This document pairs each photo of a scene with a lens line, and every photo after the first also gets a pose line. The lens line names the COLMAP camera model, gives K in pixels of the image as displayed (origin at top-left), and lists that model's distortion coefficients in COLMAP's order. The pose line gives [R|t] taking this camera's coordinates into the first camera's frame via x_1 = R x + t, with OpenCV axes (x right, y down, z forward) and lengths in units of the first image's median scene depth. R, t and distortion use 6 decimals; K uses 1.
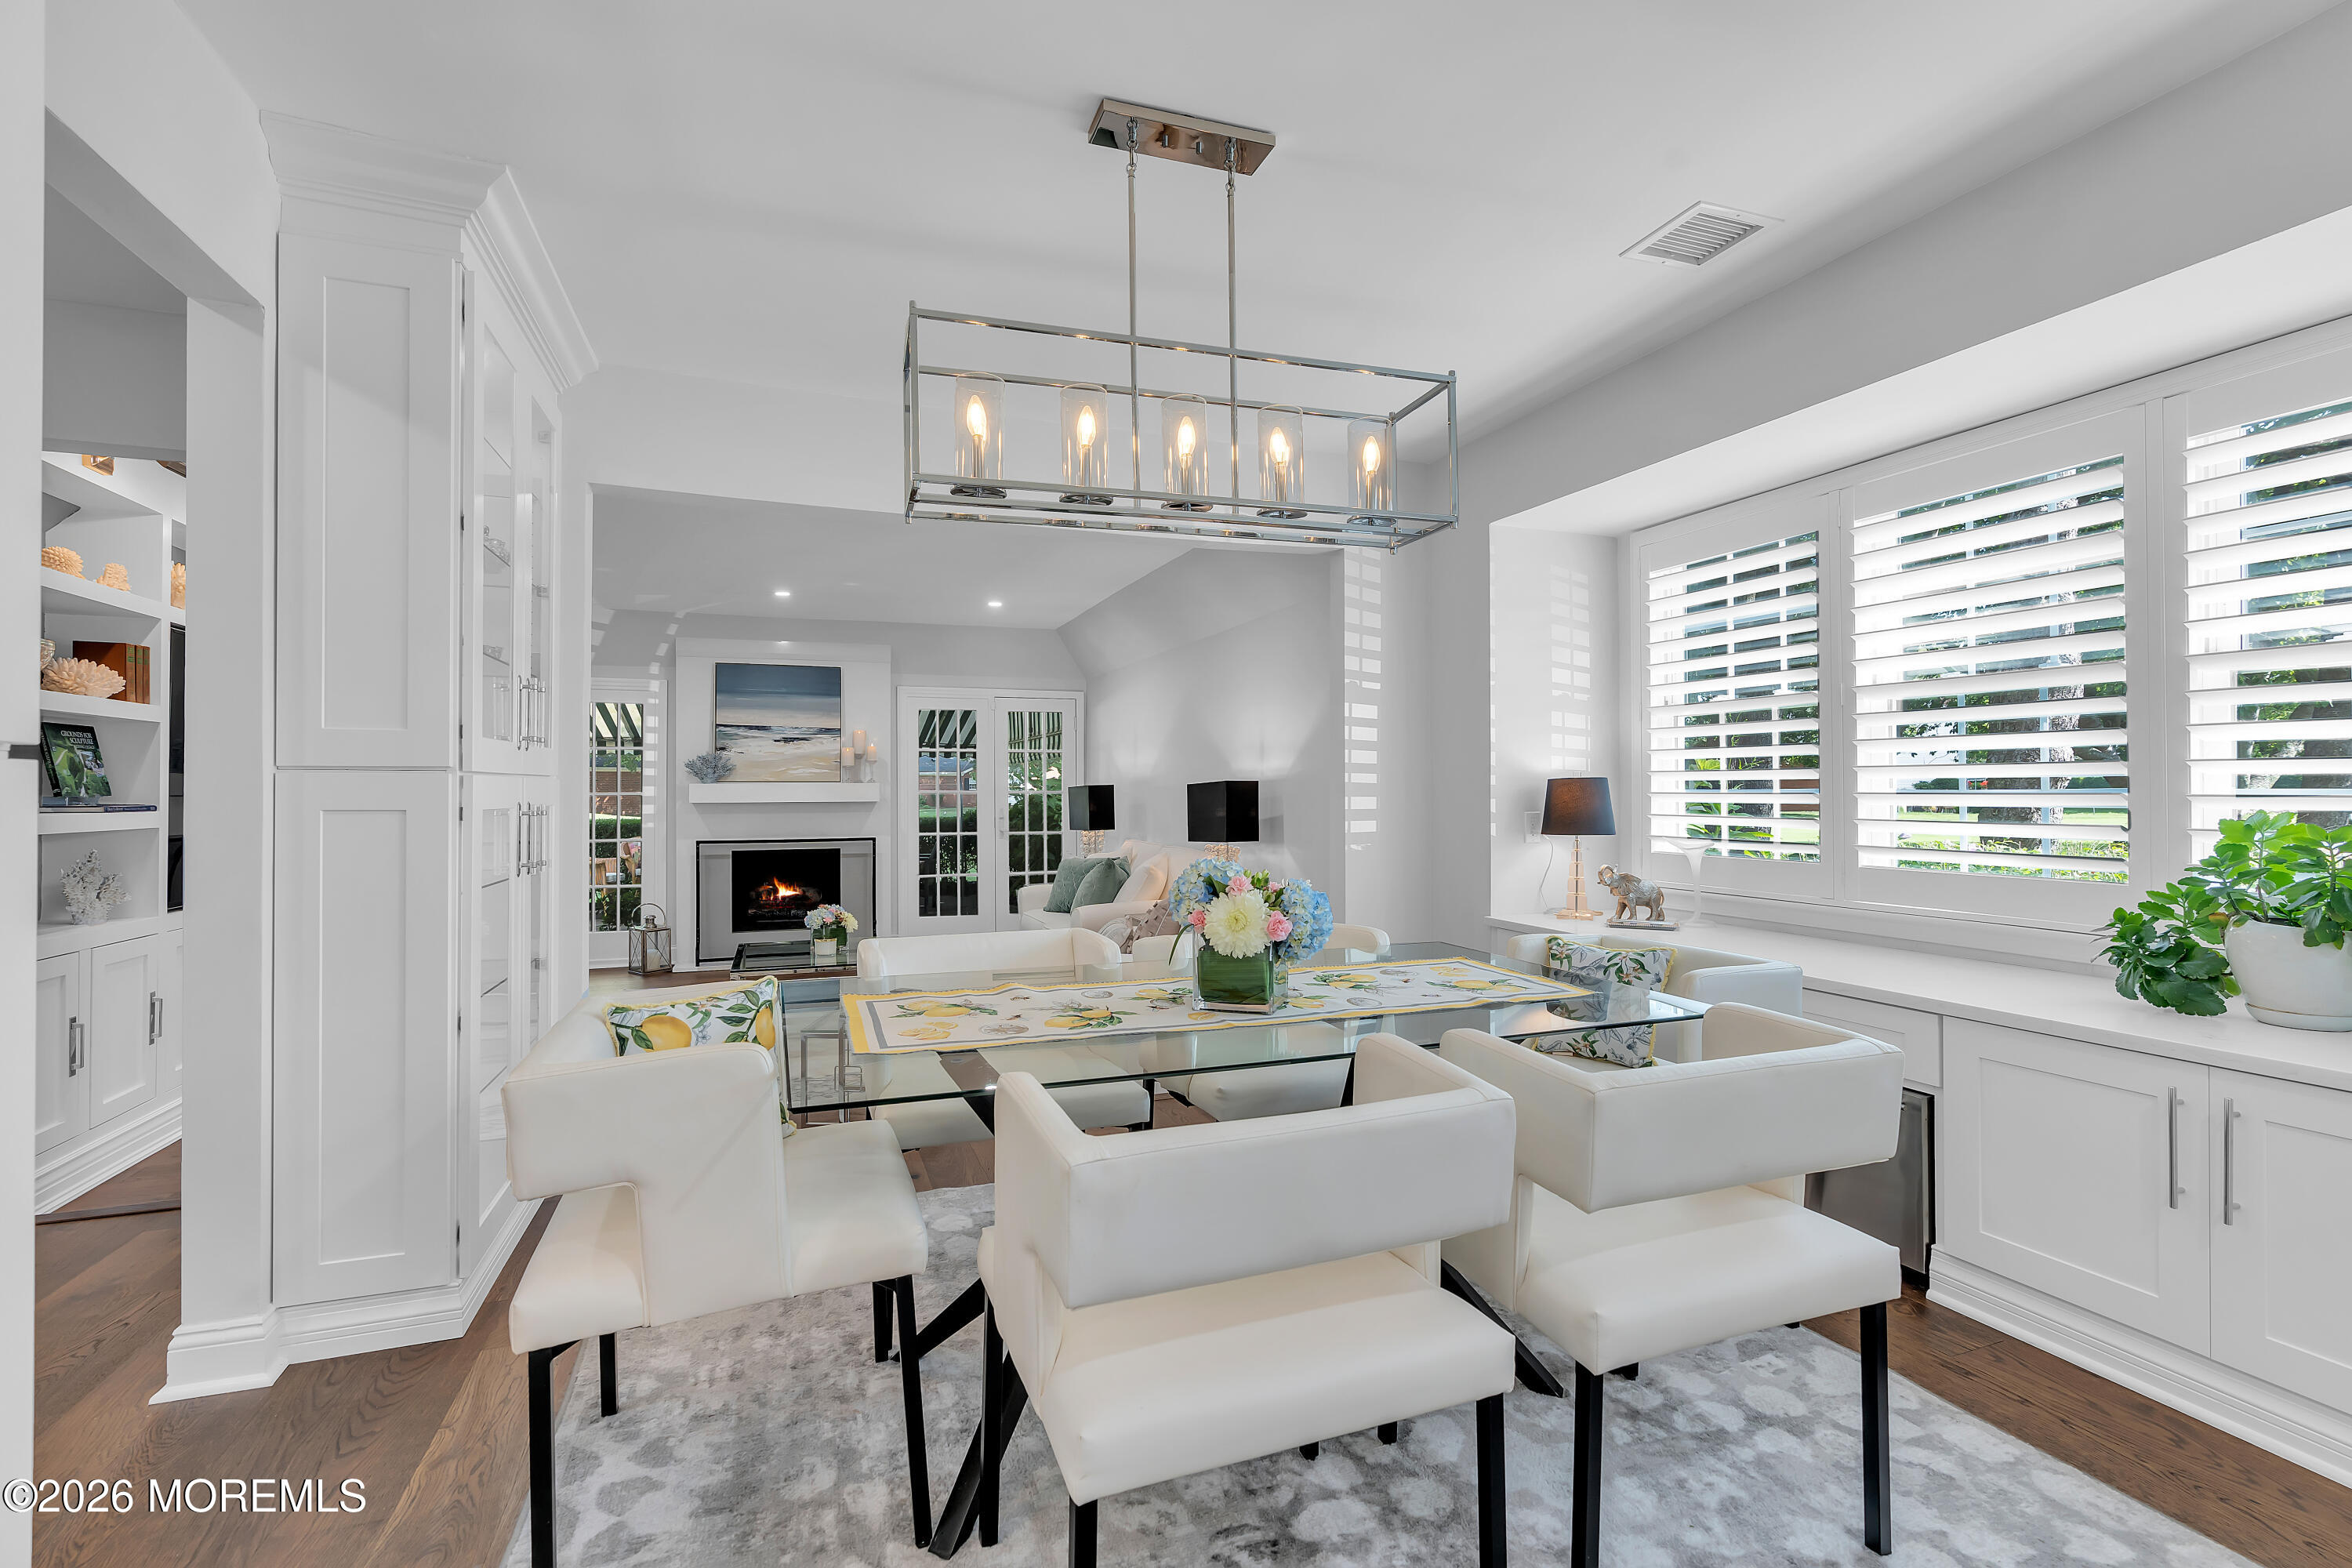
lens RADIAL K [[1065.0, 0, 1182.5], [0, 1065.0, 792.7], [0, 0, 1]] dist [-0.004836, 0.003861]
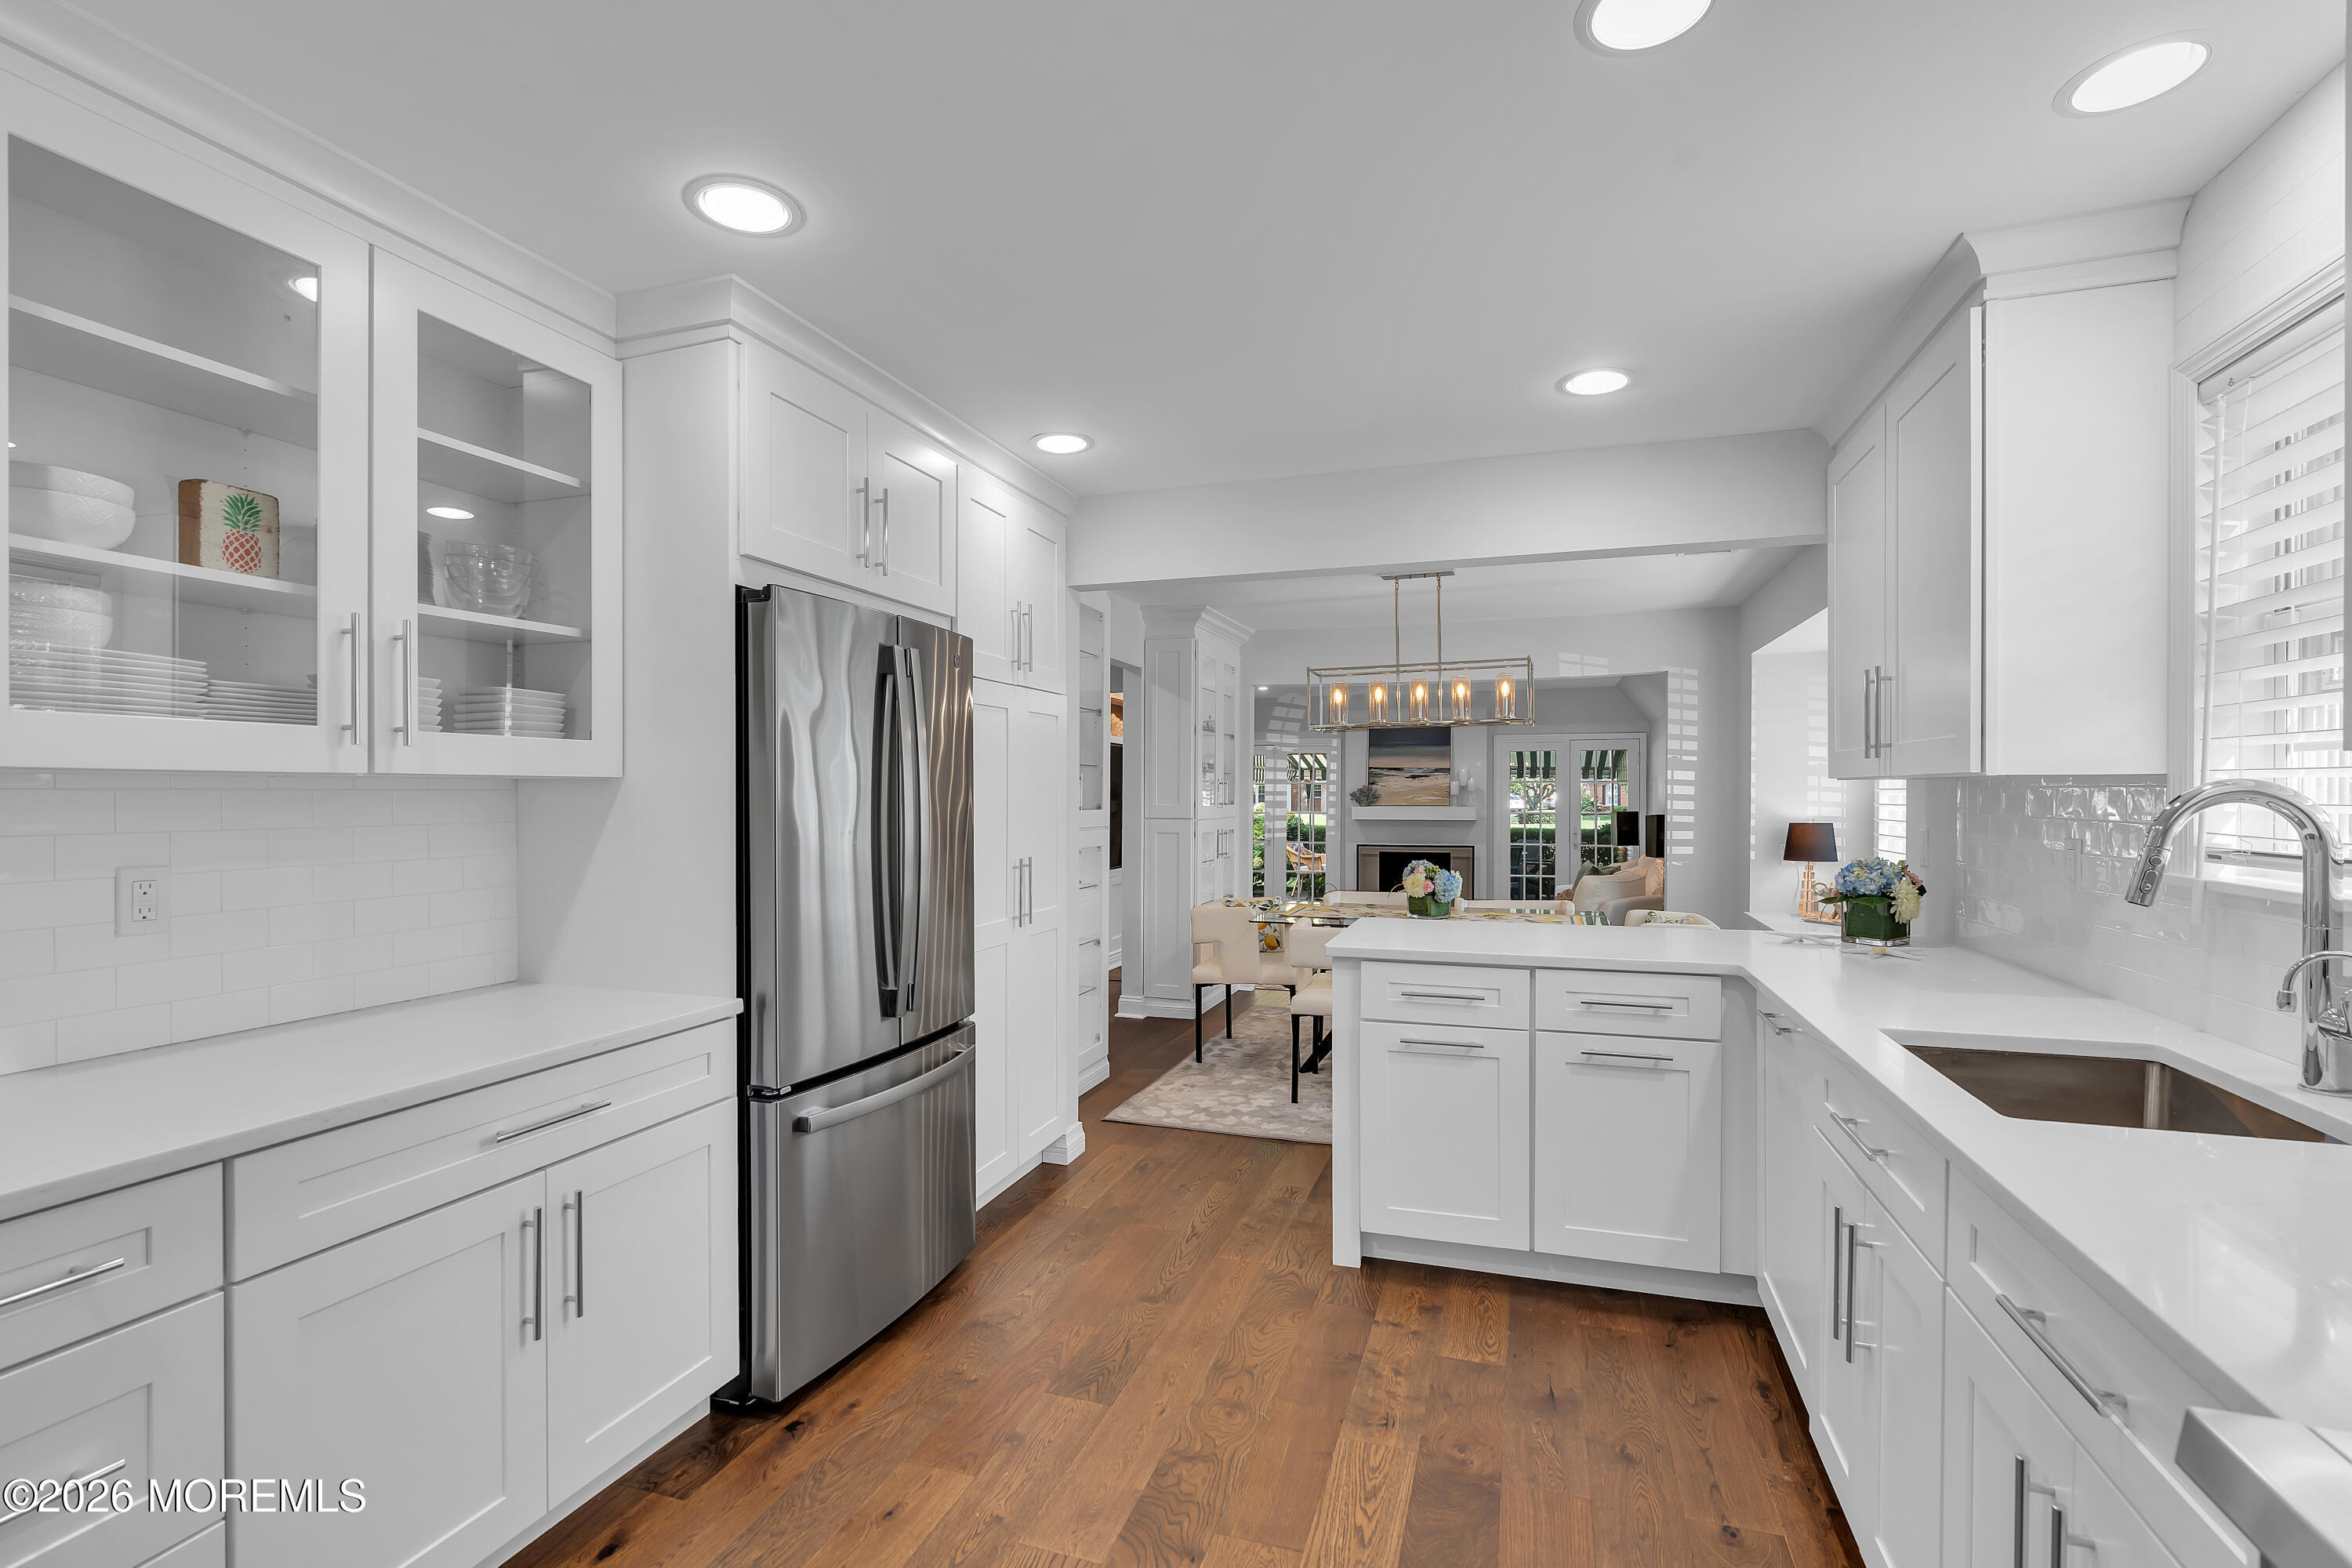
lens RADIAL K [[1076.3, 0, 1188.1], [0, 1076.3, 802.0], [0, 0, 1]] dist [-0.000250, 0.000178]
pose [[0.784115, 0.007264, -0.620573, 0.306967], [-0.003916, 0.999969, 0.006758, -0.024349], [0.620603, -0.002869, 0.784120, -0.355175]]
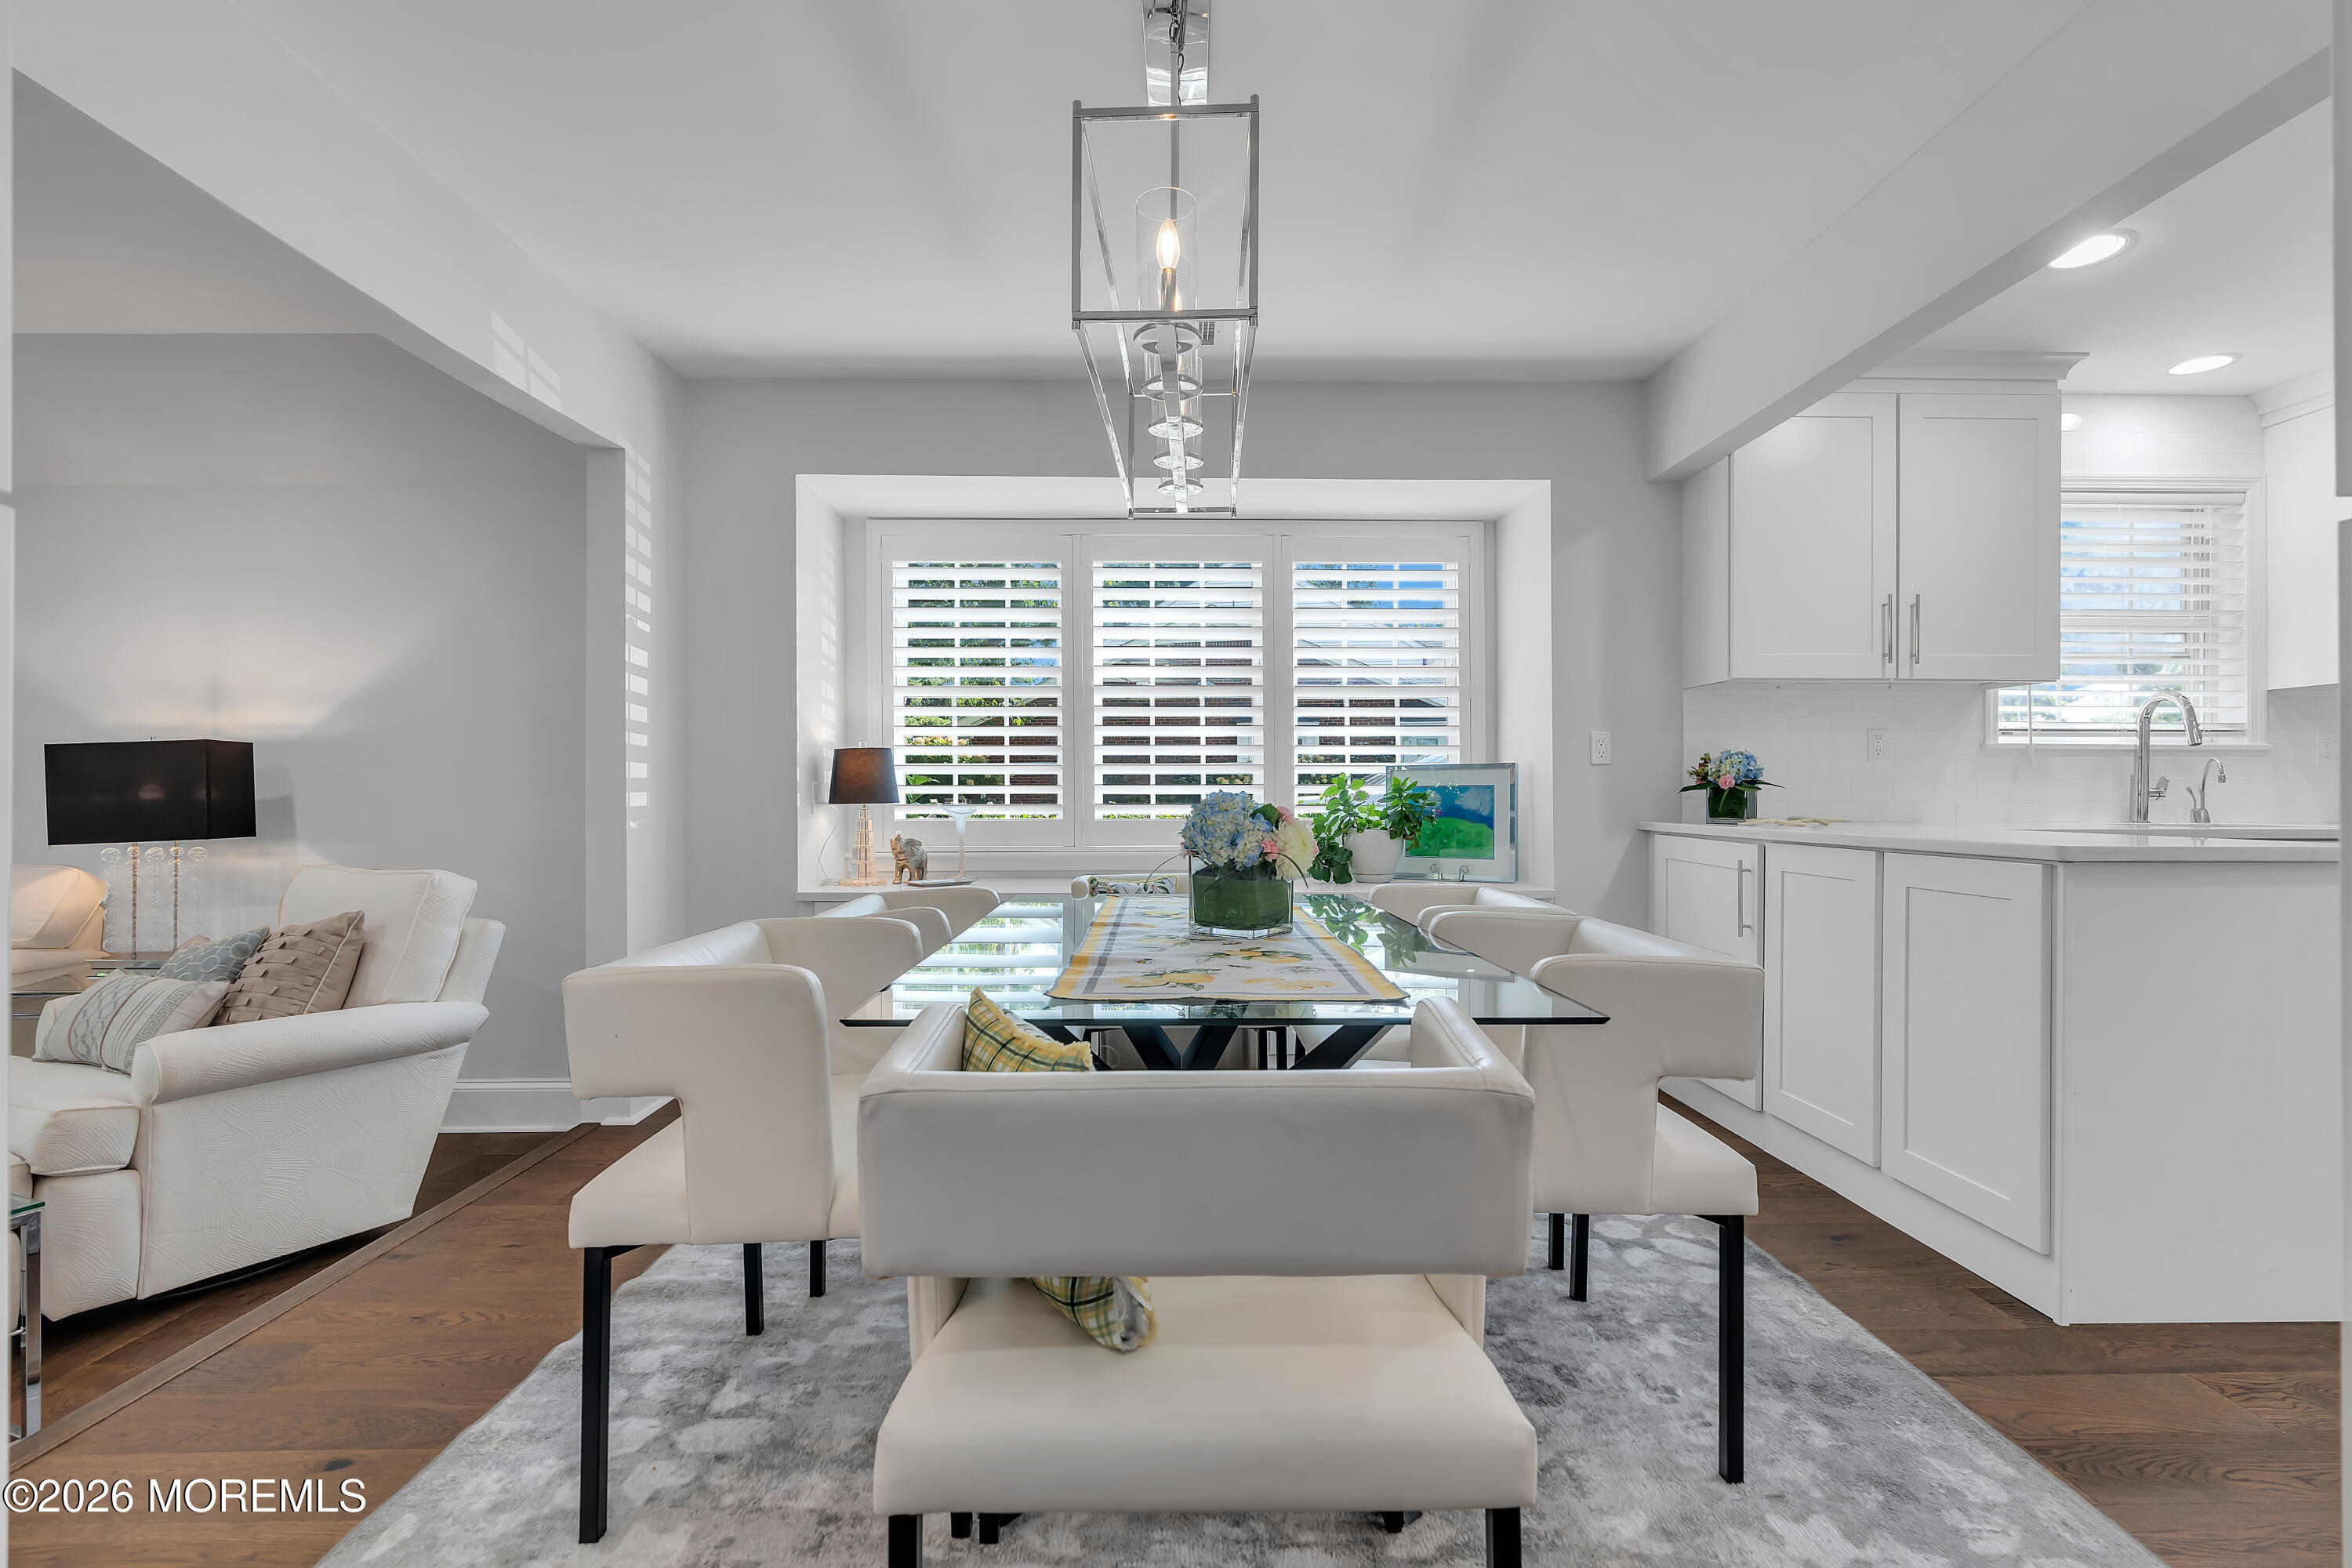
lens RADIAL K [[1065.0, 0, 1182.5], [0, 1065.0, 792.7], [0, 0, 1]] dist [-0.004836, 0.003861]
pose [[0.324285, 0.002822, 0.945955, -0.248846], [0.003785, 0.999984, -0.004281, 0.017013], [-0.945952, 0.004969, 0.324269, 0.189126]]
